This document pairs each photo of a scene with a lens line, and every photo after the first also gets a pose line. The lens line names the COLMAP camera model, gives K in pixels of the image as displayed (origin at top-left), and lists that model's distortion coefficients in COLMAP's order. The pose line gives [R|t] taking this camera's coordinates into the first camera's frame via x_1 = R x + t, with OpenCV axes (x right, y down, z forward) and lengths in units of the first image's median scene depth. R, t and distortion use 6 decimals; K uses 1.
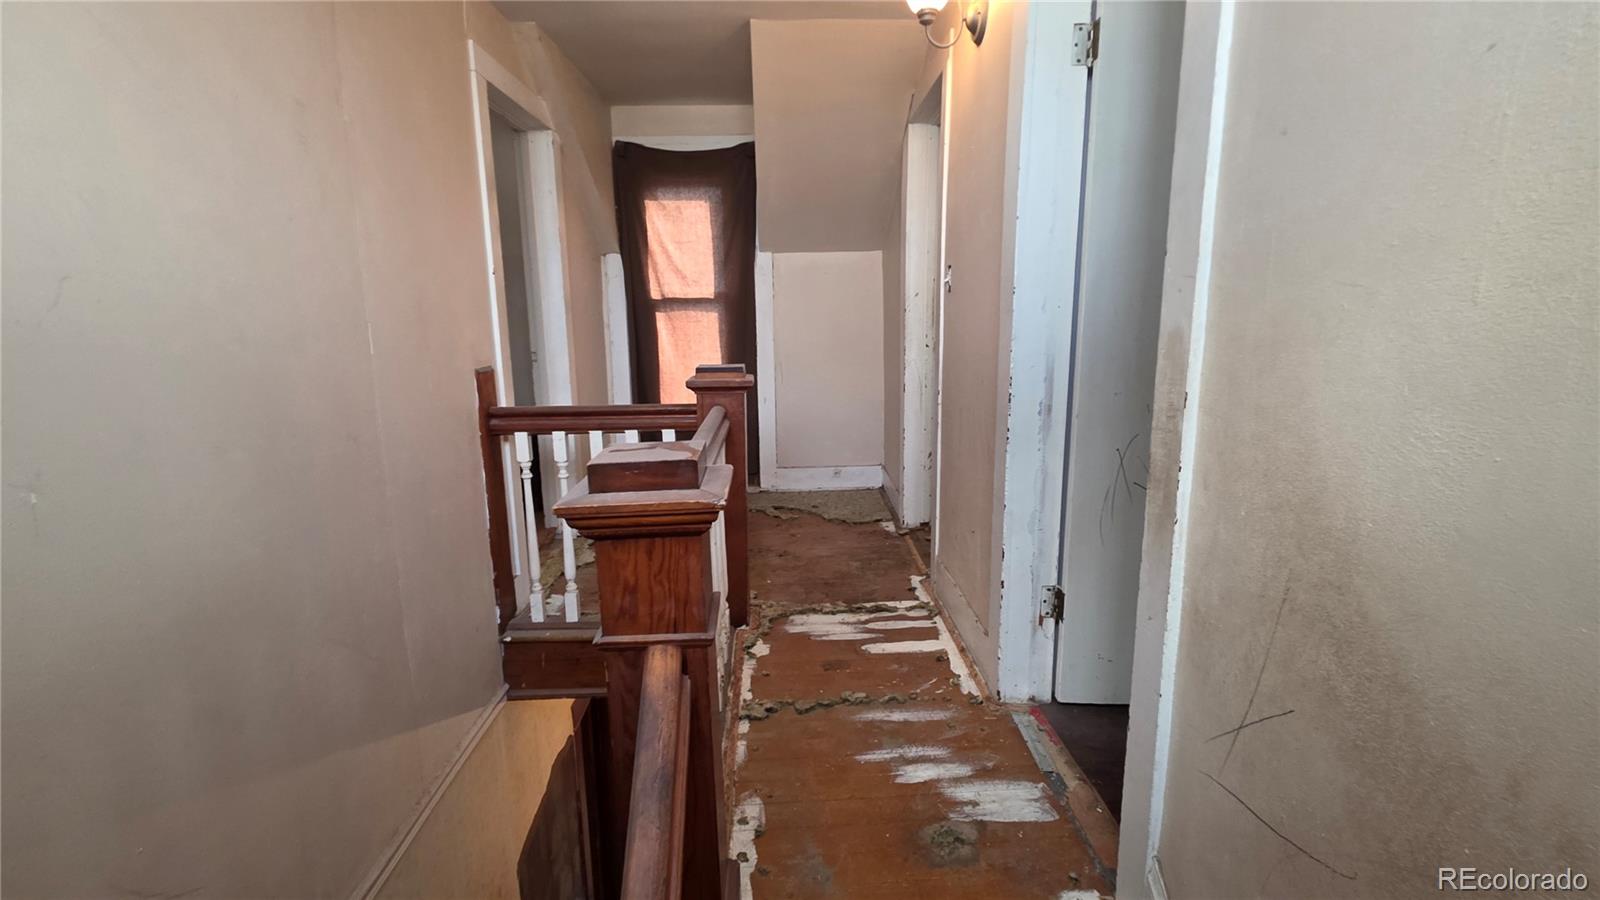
lens RADIAL K [[719.5, 0, 800.0], [0, 719.5, 450.0], [0, 0, 1]] dist [0.001071, 0.000070]
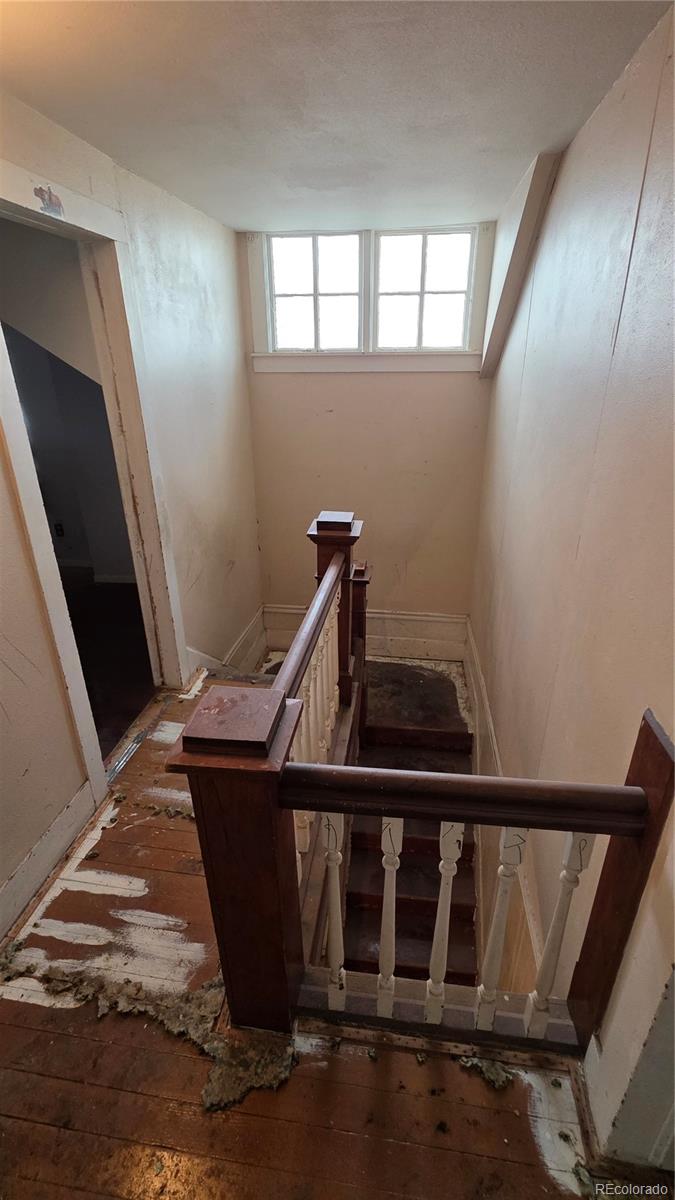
lens RADIAL K [[539.6, 0, 337.5], [0, 539.6, 600.0], [0, 0, 1]] dist [0.001071, 0.000070]
pose [[-0.986320, -0.043827, 0.158909, -0.248523], [0.055543, 0.819278, 0.570701, -0.418397], [-0.155202, 0.571720, -0.805636, 1.255405]]
